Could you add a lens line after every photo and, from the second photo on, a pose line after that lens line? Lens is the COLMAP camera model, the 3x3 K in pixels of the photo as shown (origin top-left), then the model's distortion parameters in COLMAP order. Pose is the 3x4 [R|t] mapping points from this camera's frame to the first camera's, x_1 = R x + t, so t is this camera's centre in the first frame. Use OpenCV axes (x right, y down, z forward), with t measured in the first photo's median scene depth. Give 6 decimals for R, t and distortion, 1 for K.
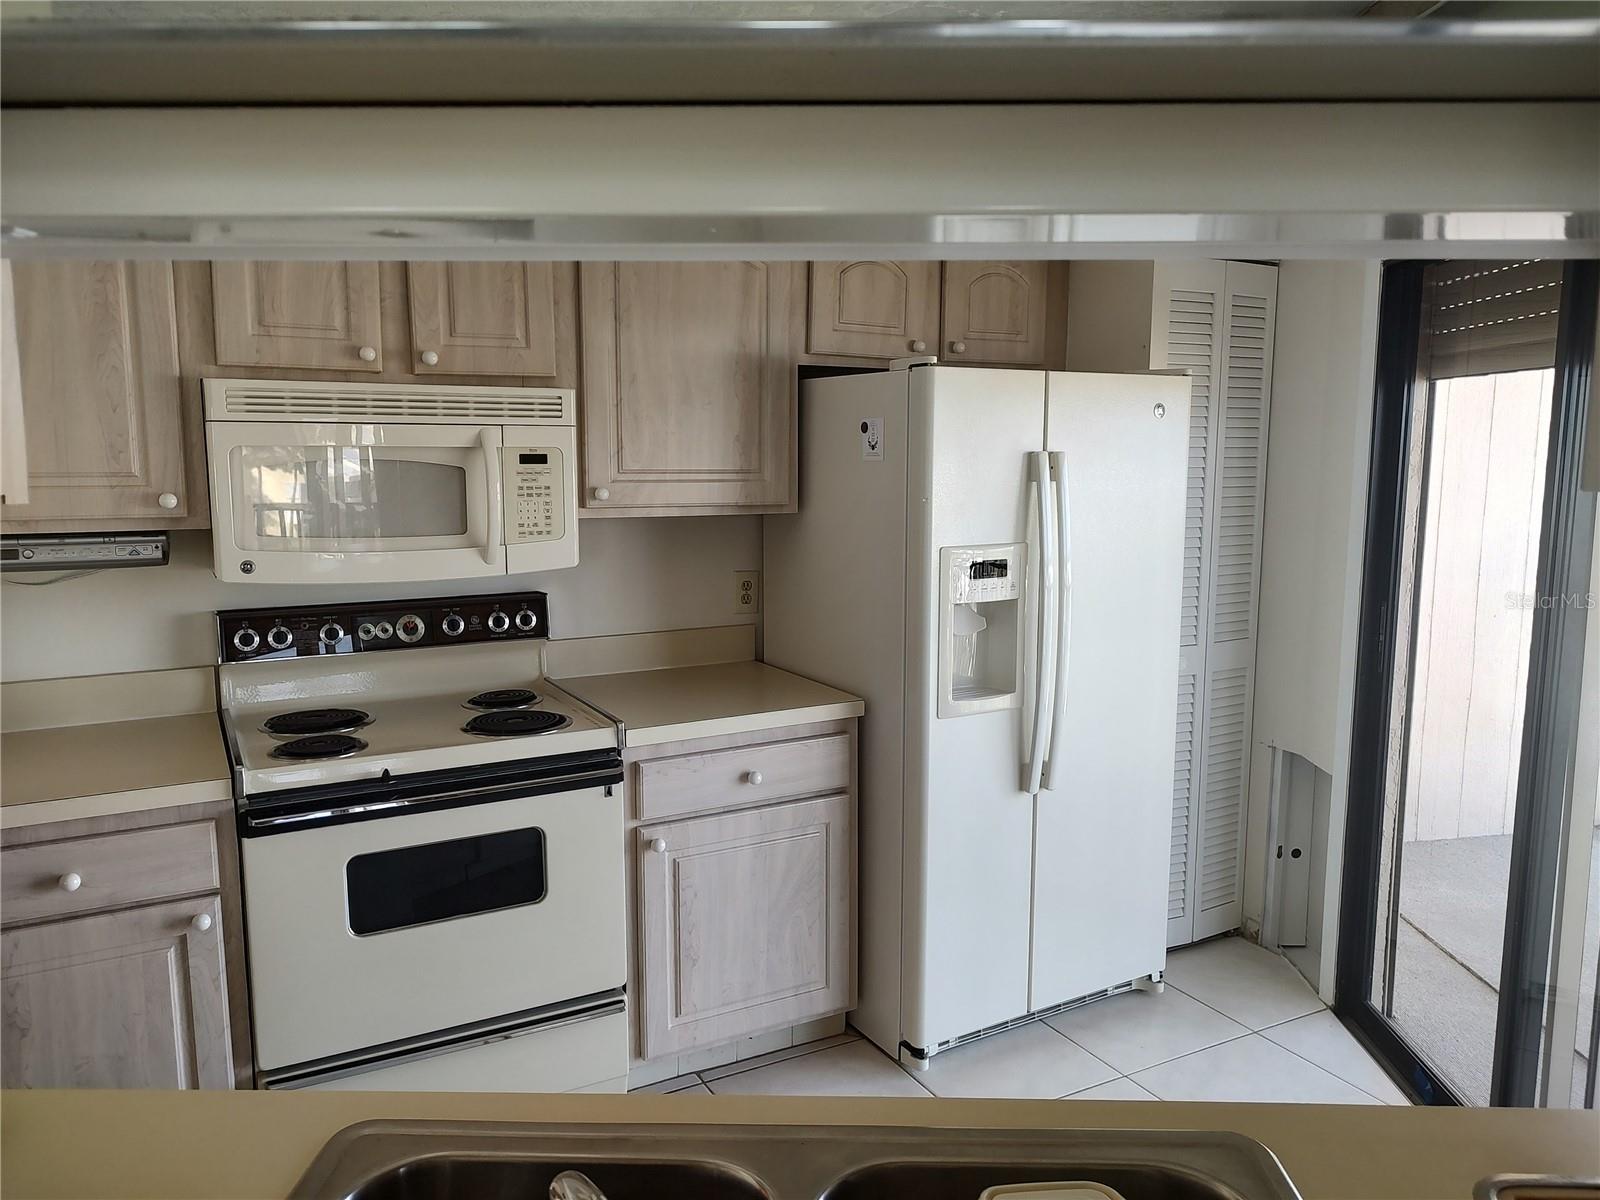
lens RADIAL K [[1152.4, 0, 805.4], [0, 1152.4, 594.6], [0, 0, 1]] dist [-0.001234, 0.000050]
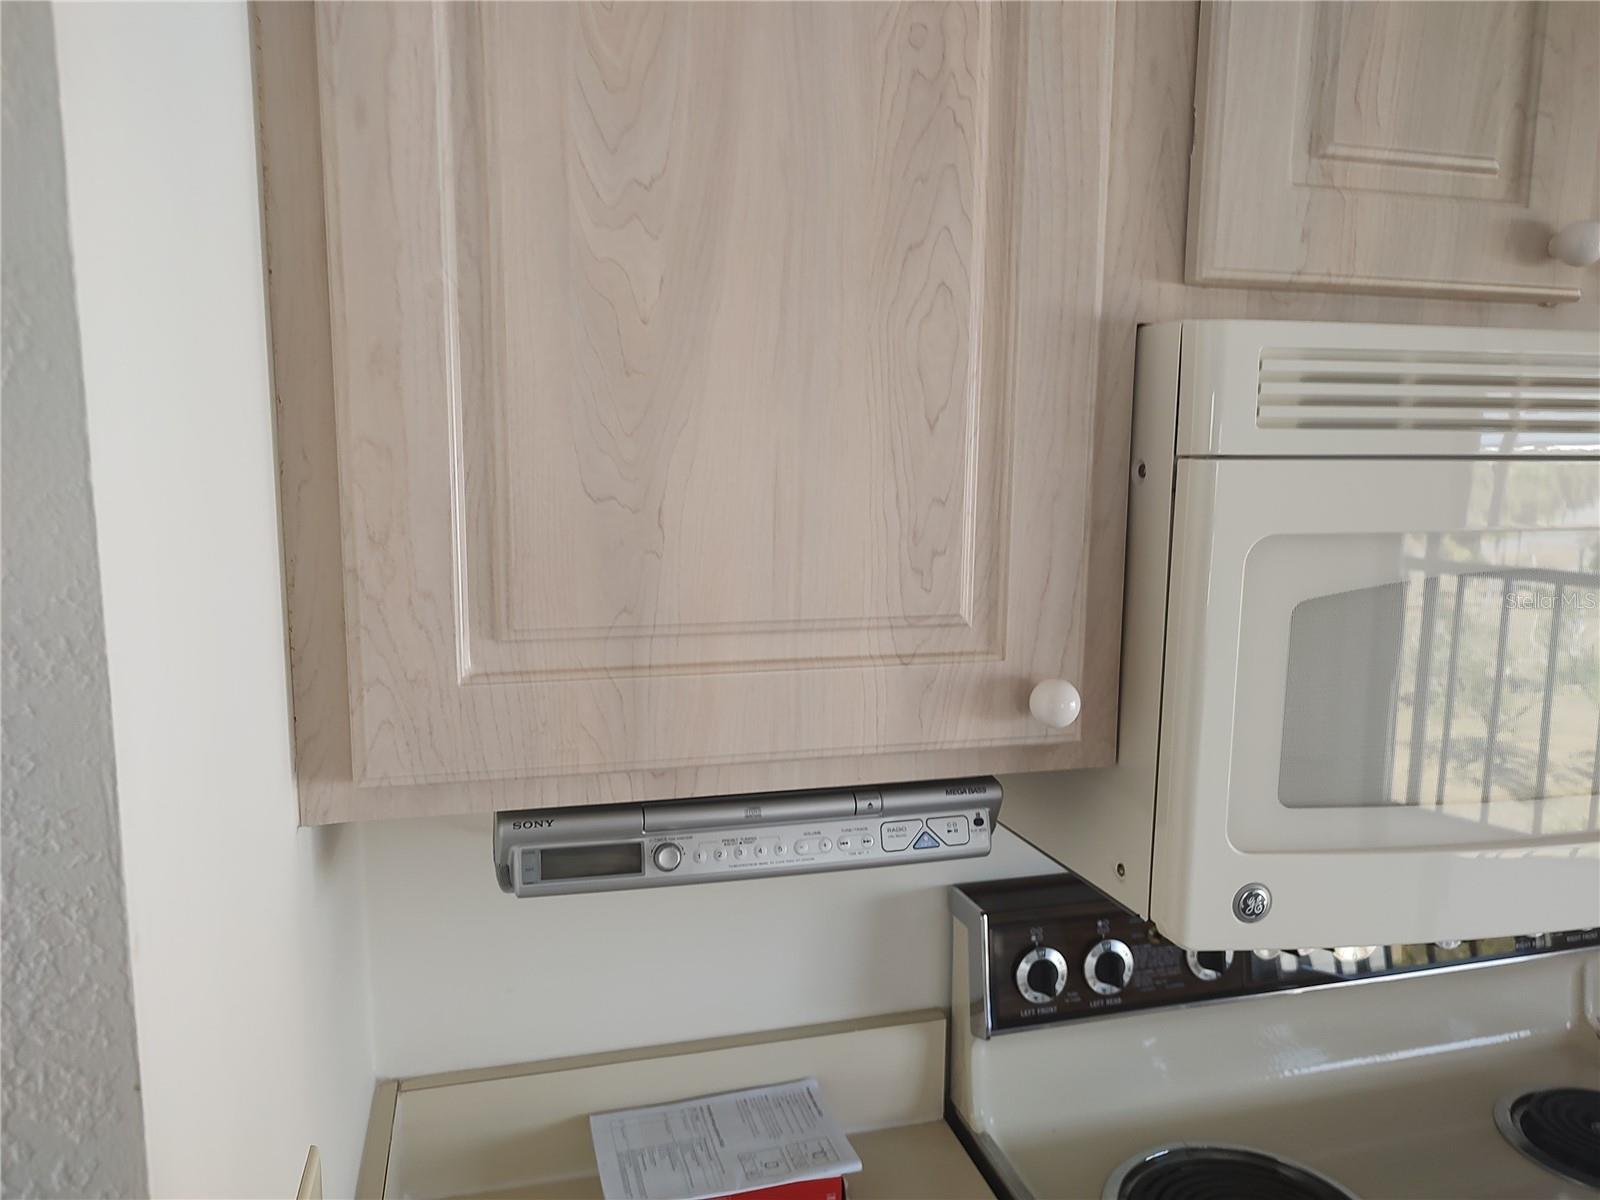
lens RADIAL K [[1152.4, 0, 796.0], [0, 1152.4, 606.4], [0, 0, 1]] dist [-0.001234, 0.000050]
pose [[0.971865, 0.036537, -0.232688, -0.548559], [-0.031869, 0.999209, 0.023789, -0.113483], [0.233373, -0.015704, 0.972260, 0.666715]]
